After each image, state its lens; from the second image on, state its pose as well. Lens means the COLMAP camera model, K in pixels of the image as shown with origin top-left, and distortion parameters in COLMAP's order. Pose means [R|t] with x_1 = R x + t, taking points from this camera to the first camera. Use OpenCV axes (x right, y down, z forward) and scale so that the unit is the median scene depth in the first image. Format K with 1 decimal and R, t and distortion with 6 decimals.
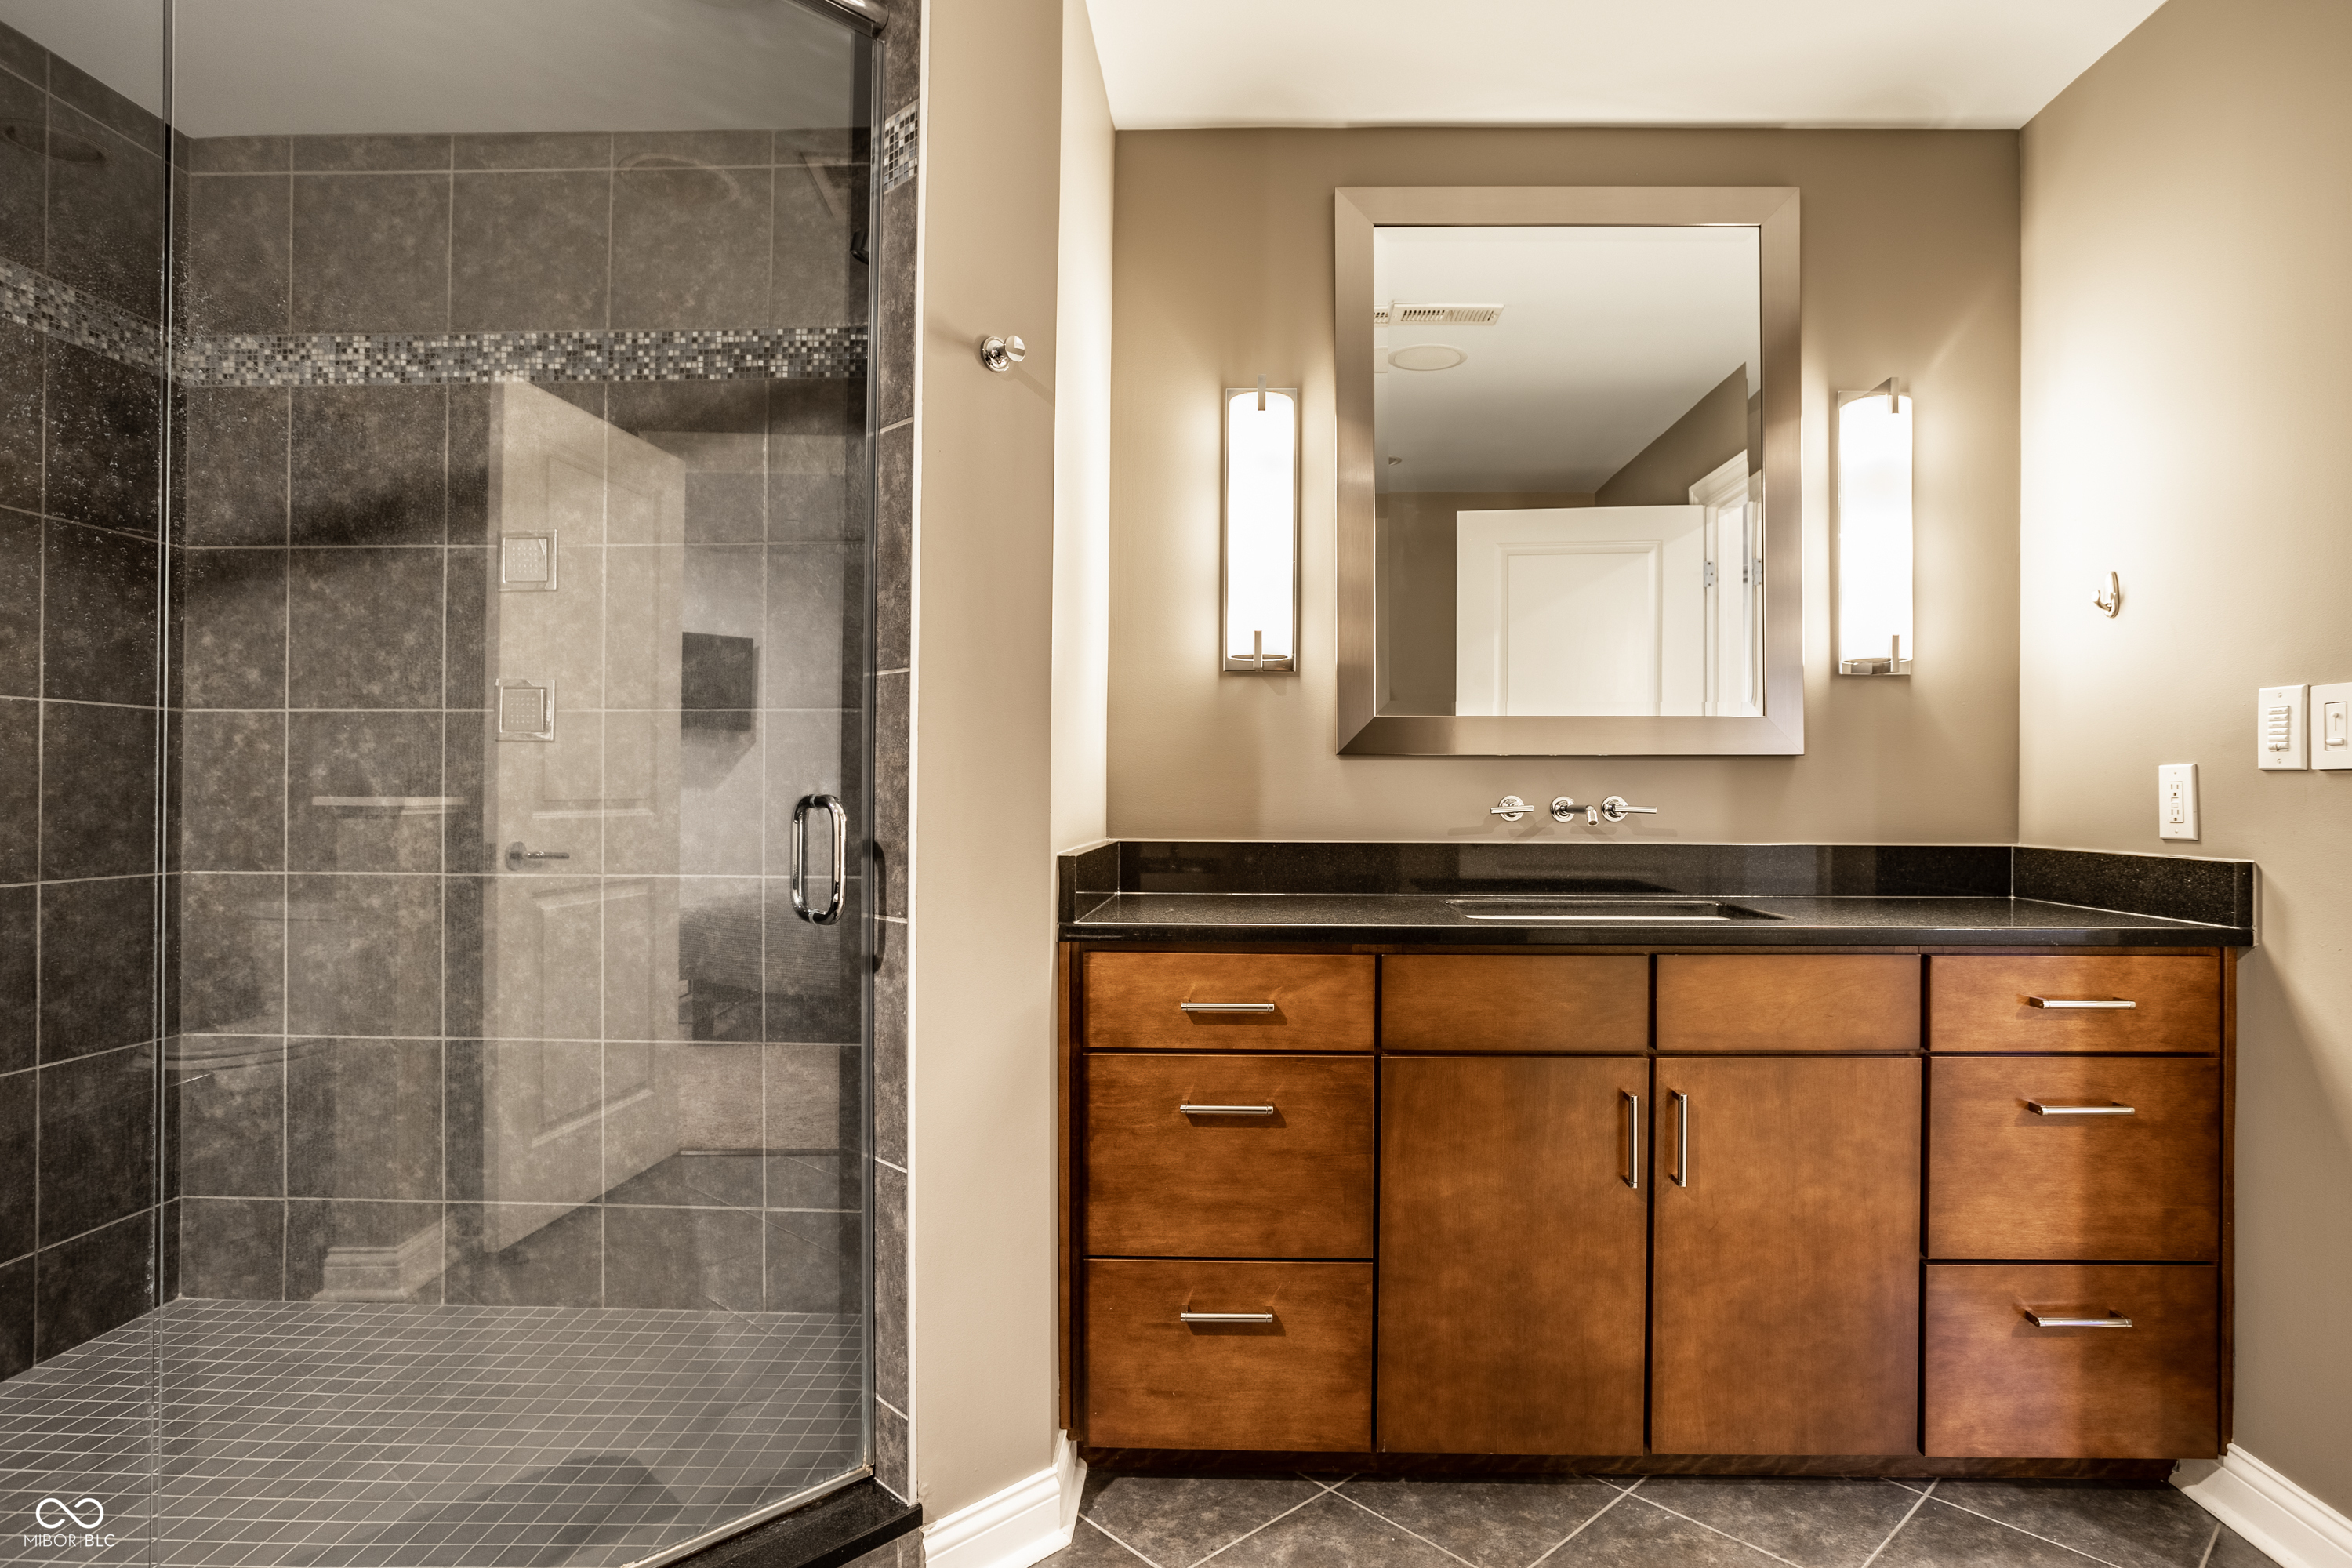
lens RADIAL K [[1212.4, 0, 1181.3], [0, 1212.4, 784.8], [0, 0, 1]] dist [-0.032192, 0.009017]
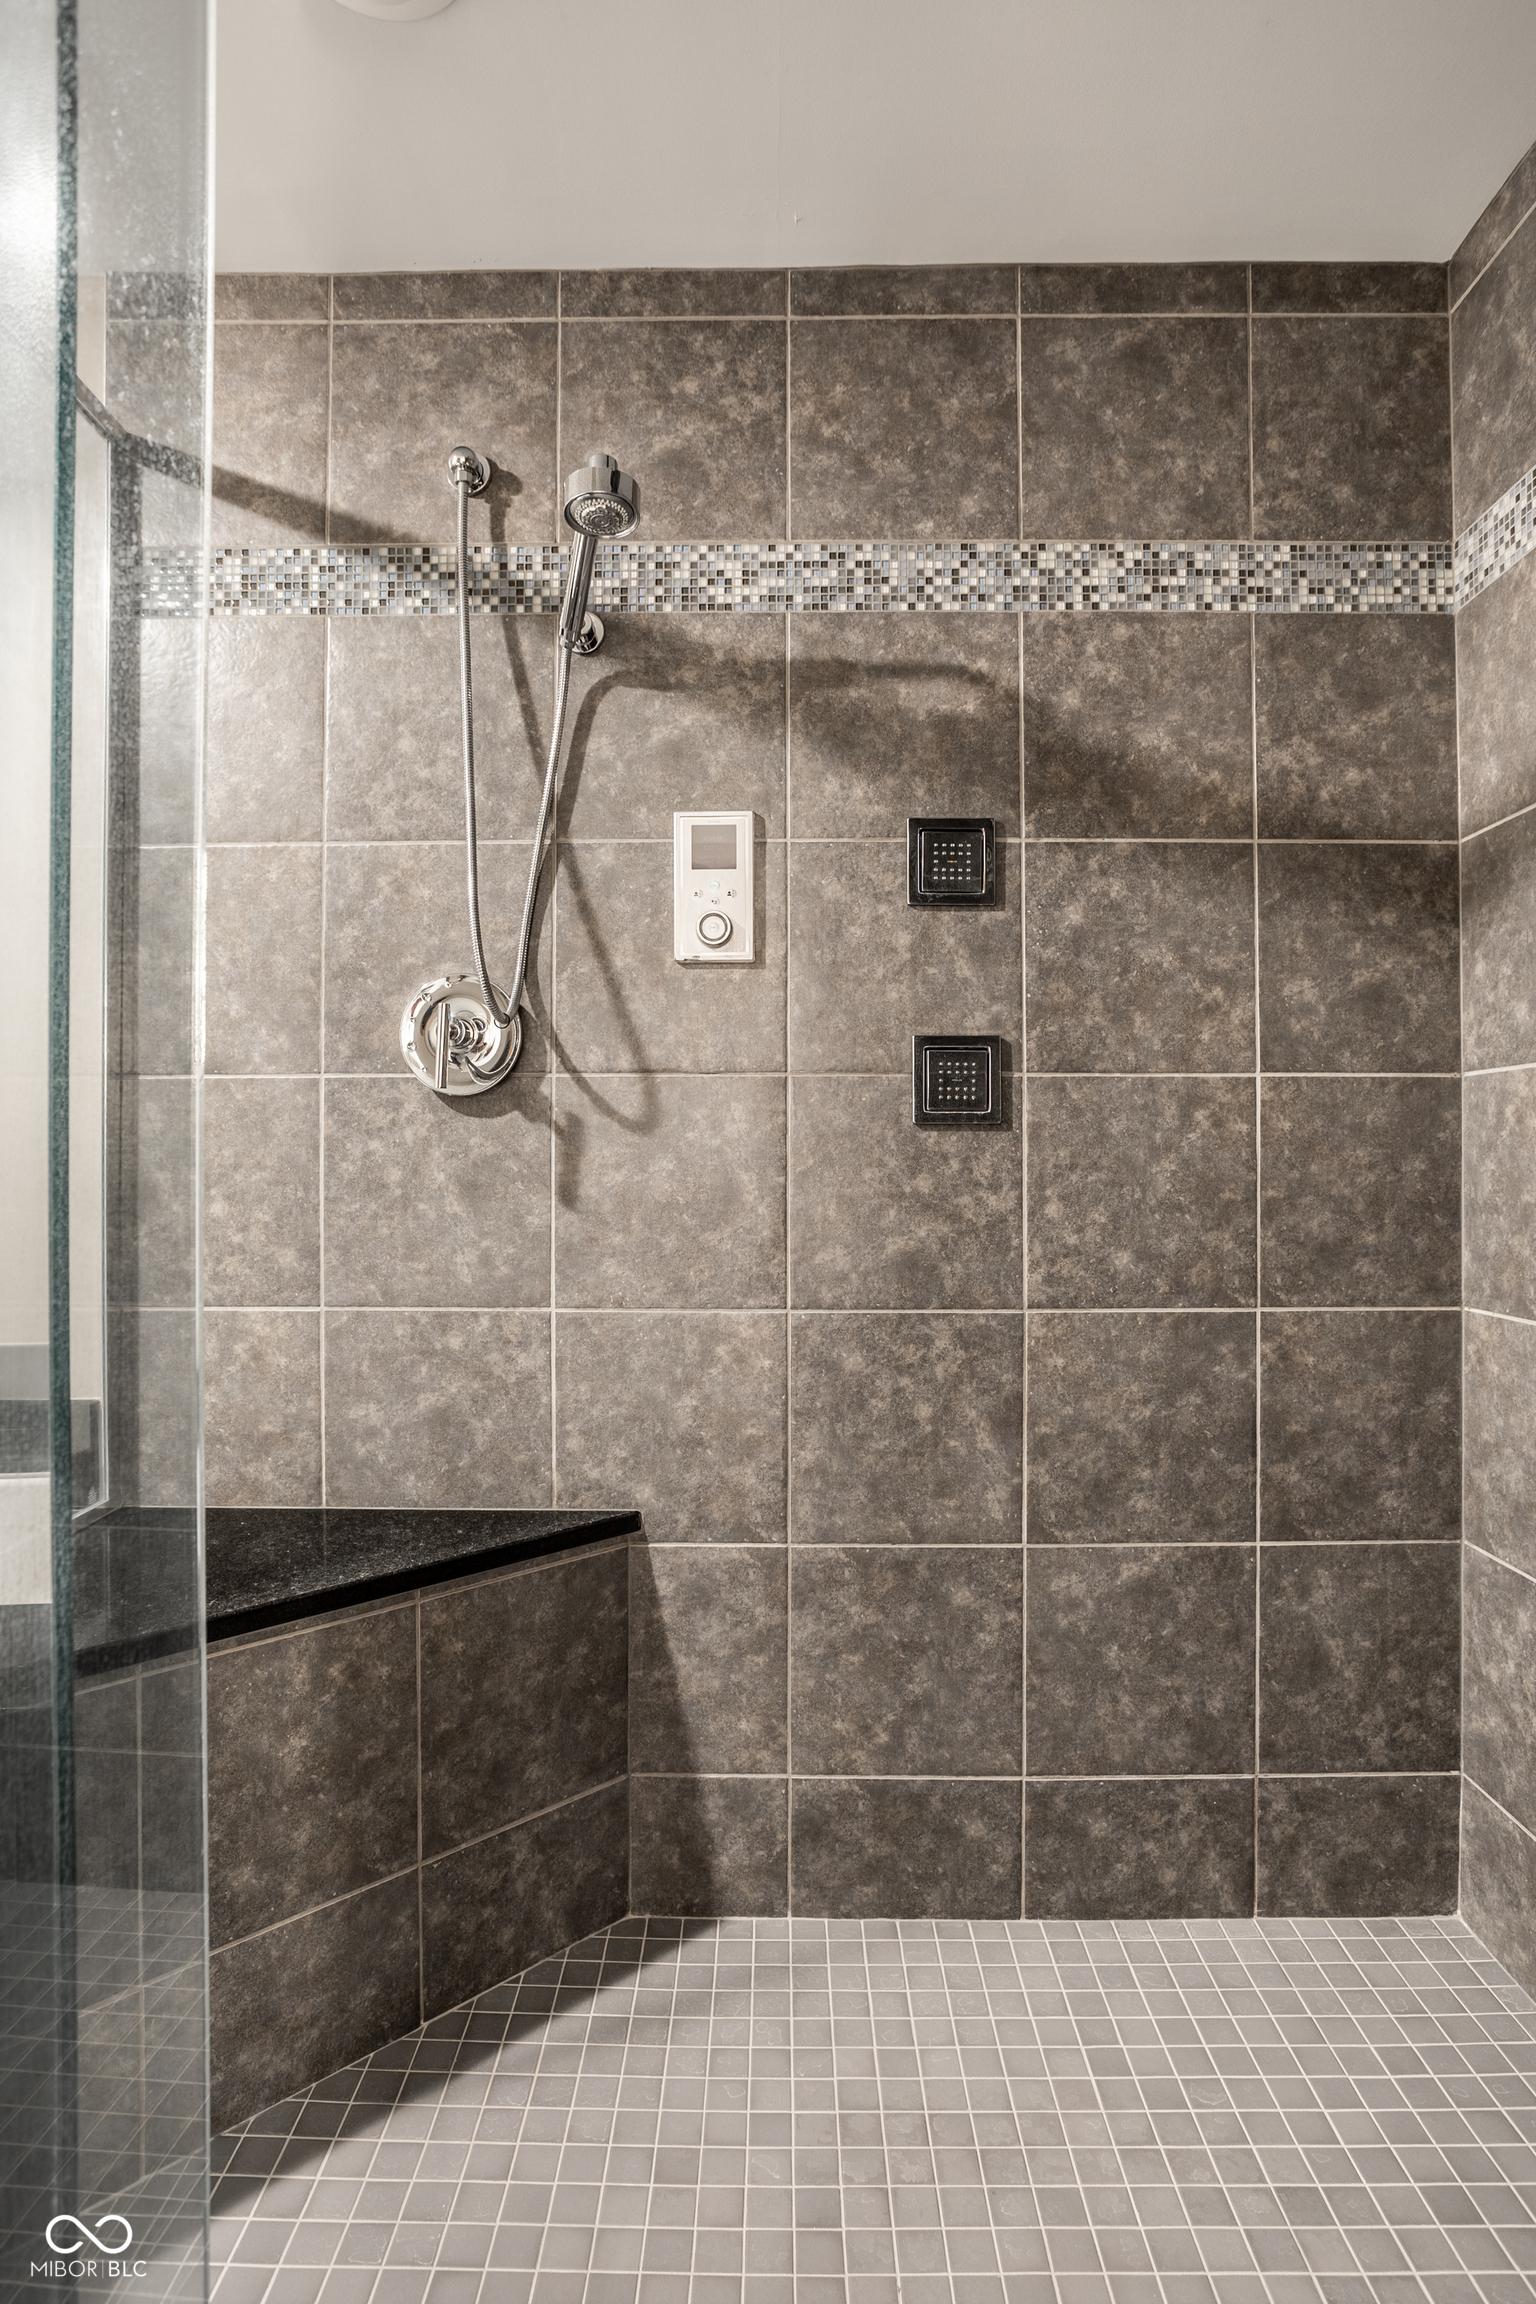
lens RADIAL K [[1187.7, 0, 743.2], [0, 1187.7, 1156.2], [0, 0, 1]] dist [-0.032192, 0.009017]
pose [[0.067566, -0.011905, -0.997644, -0.202589], [0.007462, 0.999907, -0.011427, -0.011800], [0.997687, -0.006672, 0.067648, 0.595526]]
